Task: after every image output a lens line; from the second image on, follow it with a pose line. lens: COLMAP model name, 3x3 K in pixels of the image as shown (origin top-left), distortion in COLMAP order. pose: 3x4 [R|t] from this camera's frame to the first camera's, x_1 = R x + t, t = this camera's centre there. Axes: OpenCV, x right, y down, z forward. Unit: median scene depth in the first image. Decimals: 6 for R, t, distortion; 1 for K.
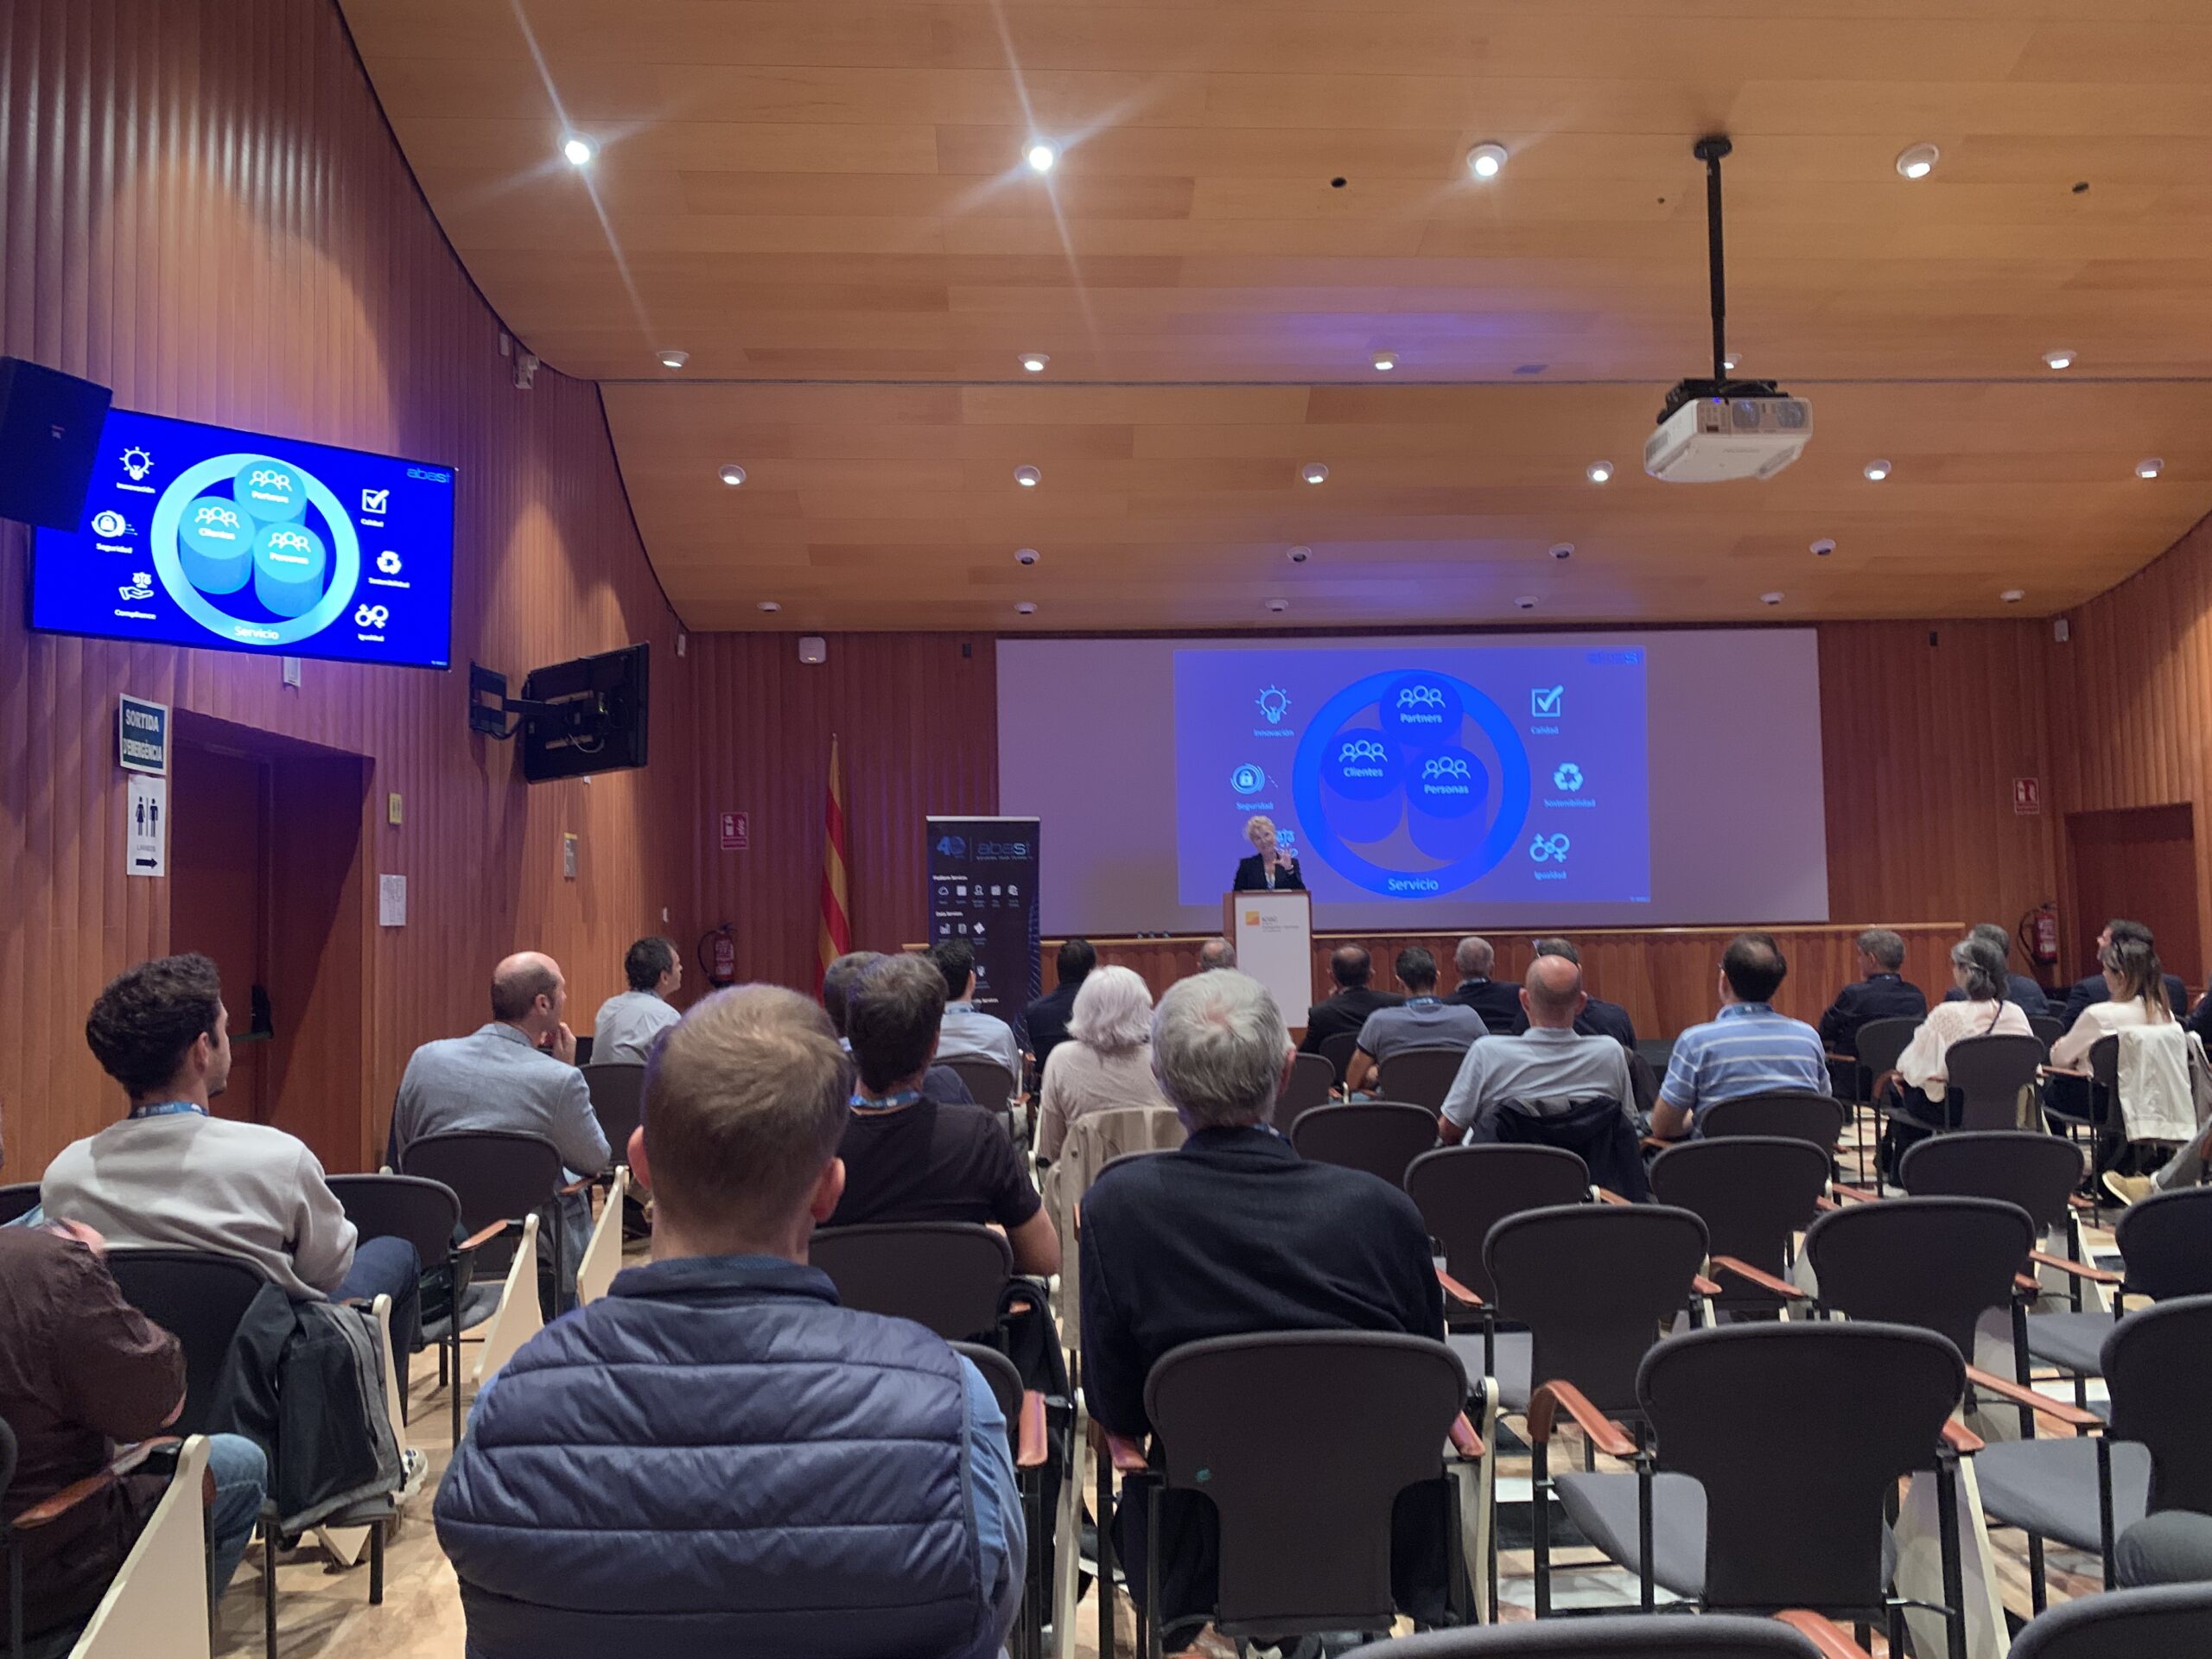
lens RADIAL K [[1647.6, 0, 1090.2], [0, 1647.6, 835.4], [0, 0, 1]] dist [0.000718, -0.010707]
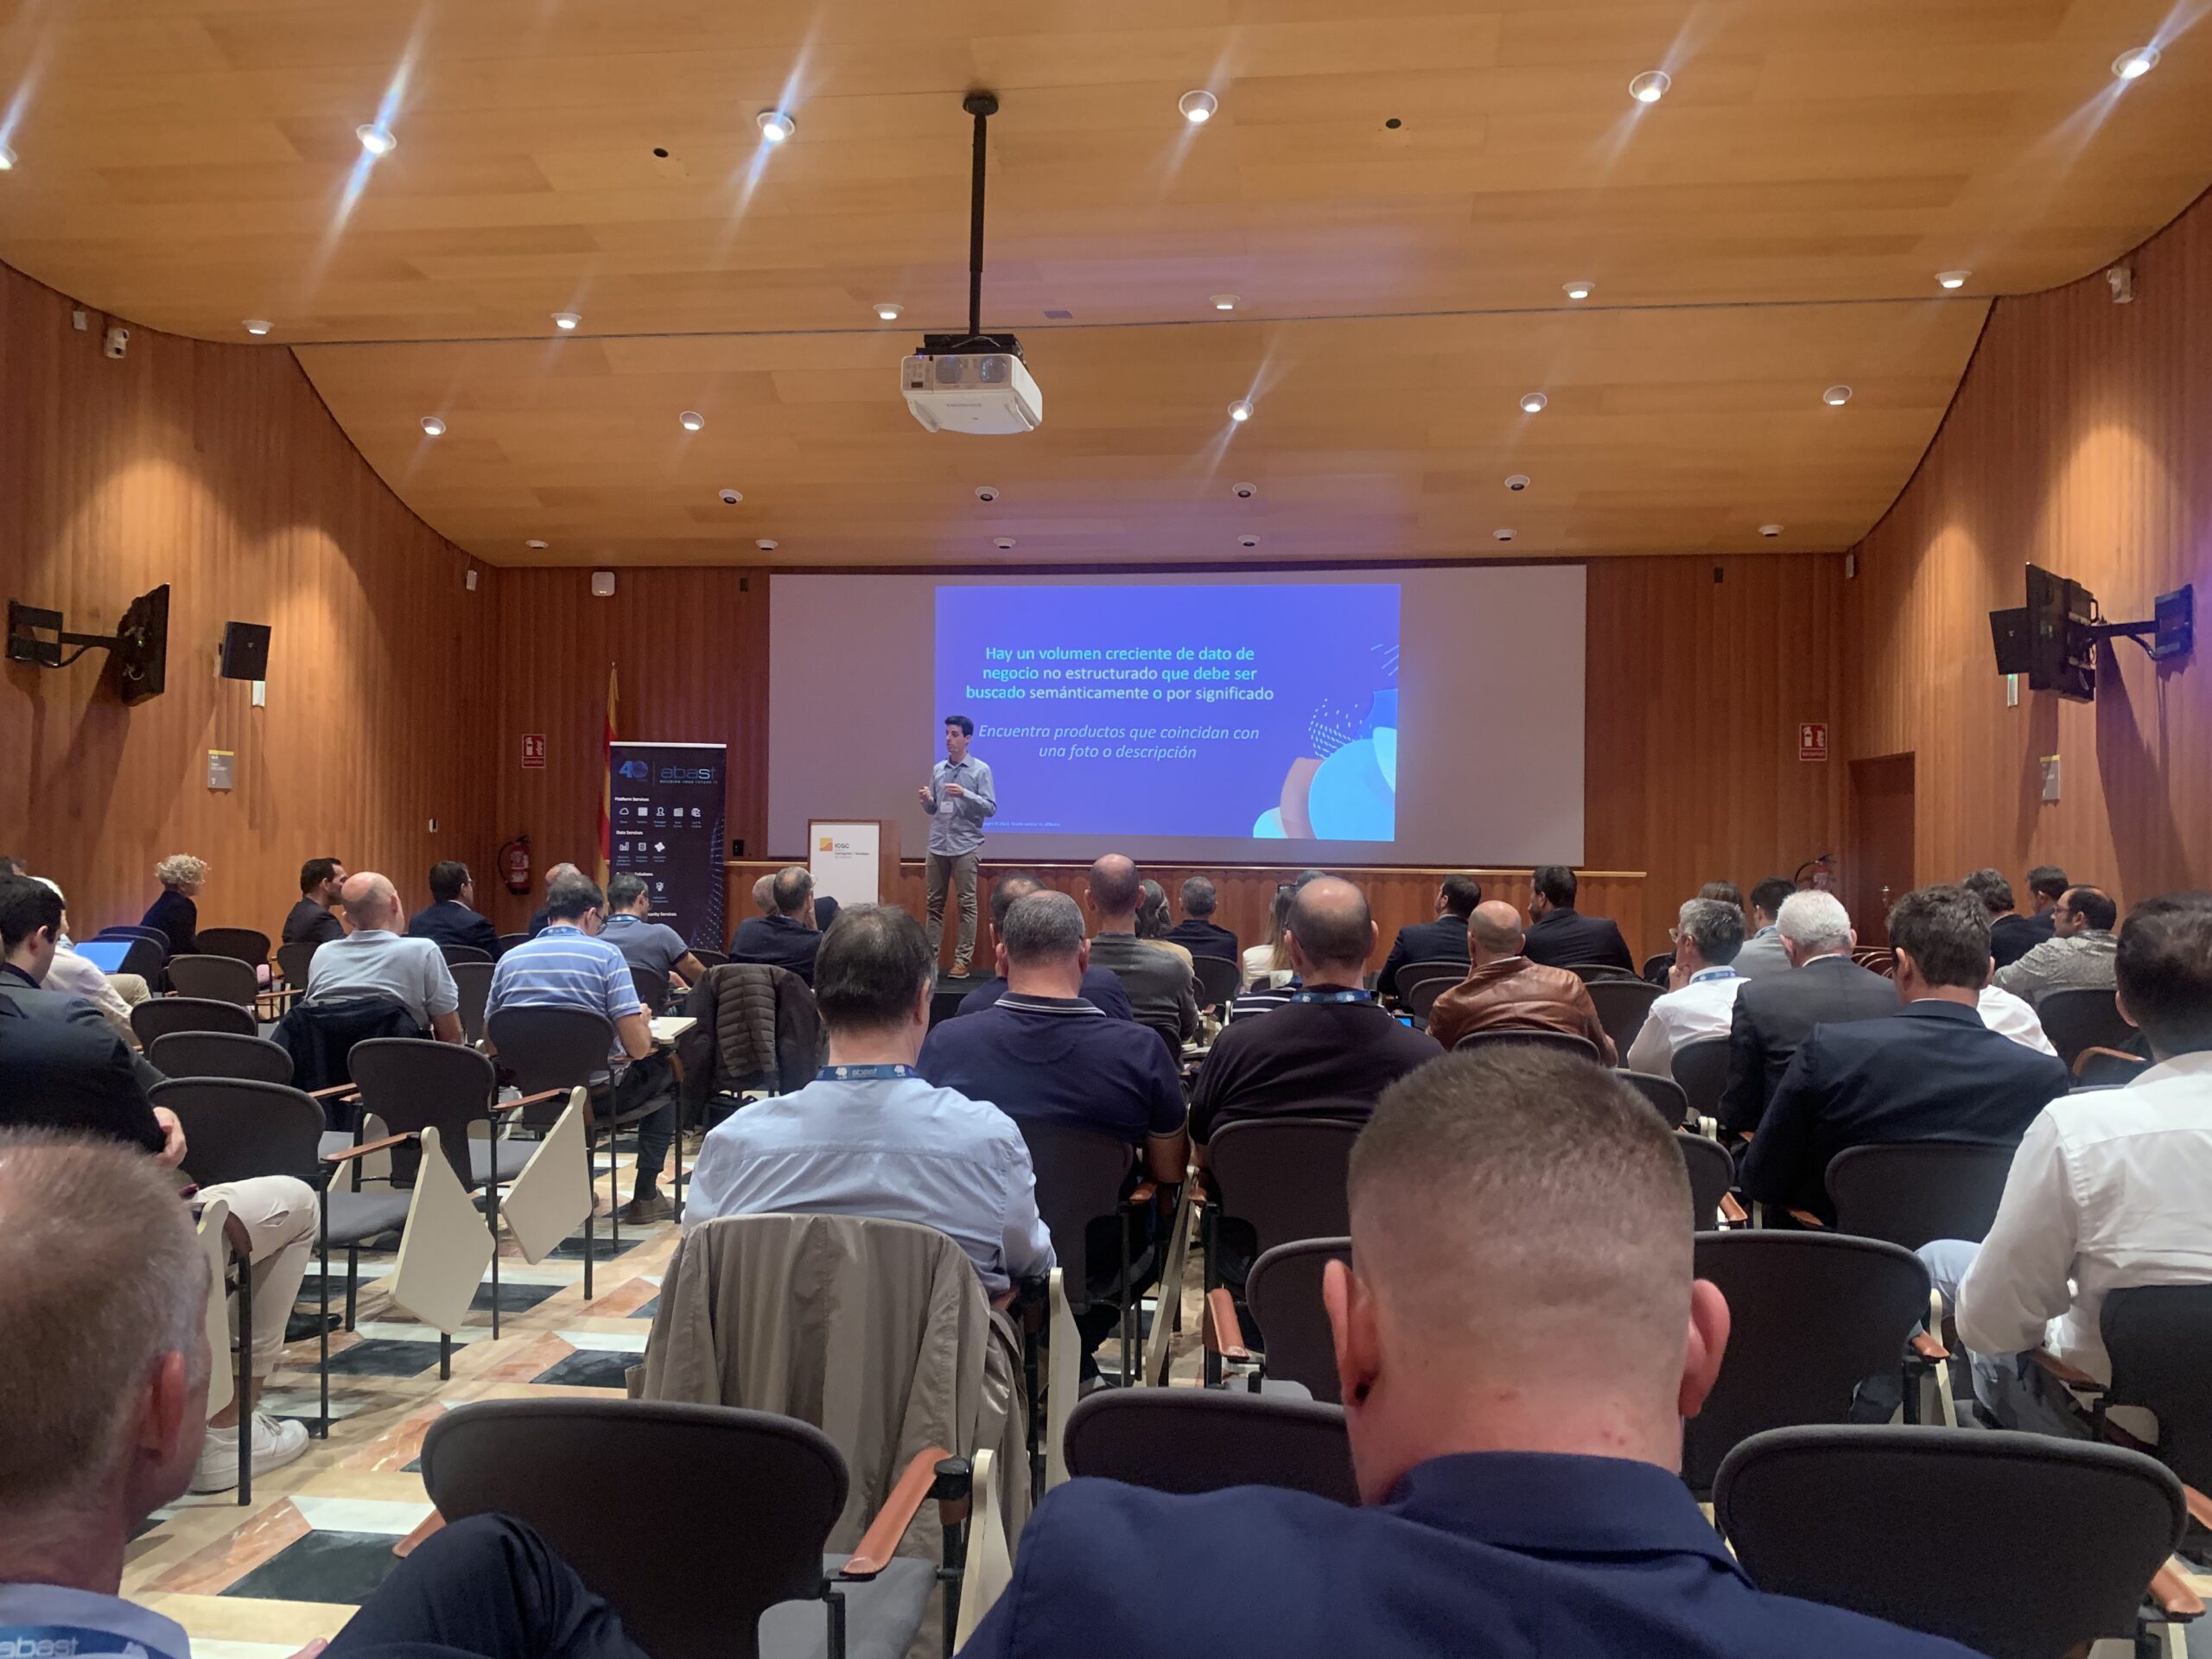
lens RADIAL K [[1647.6, 0, 1121.3], [0, 1647.6, 823.2], [0, 0, 1]] dist [0.000718, -0.010707]
pose [[0.984958, 0.027824, -0.170537, 0.365564], [-0.020961, 0.998901, 0.041916, -0.009101], [0.171516, -0.037711, 0.984459, -0.005046]]
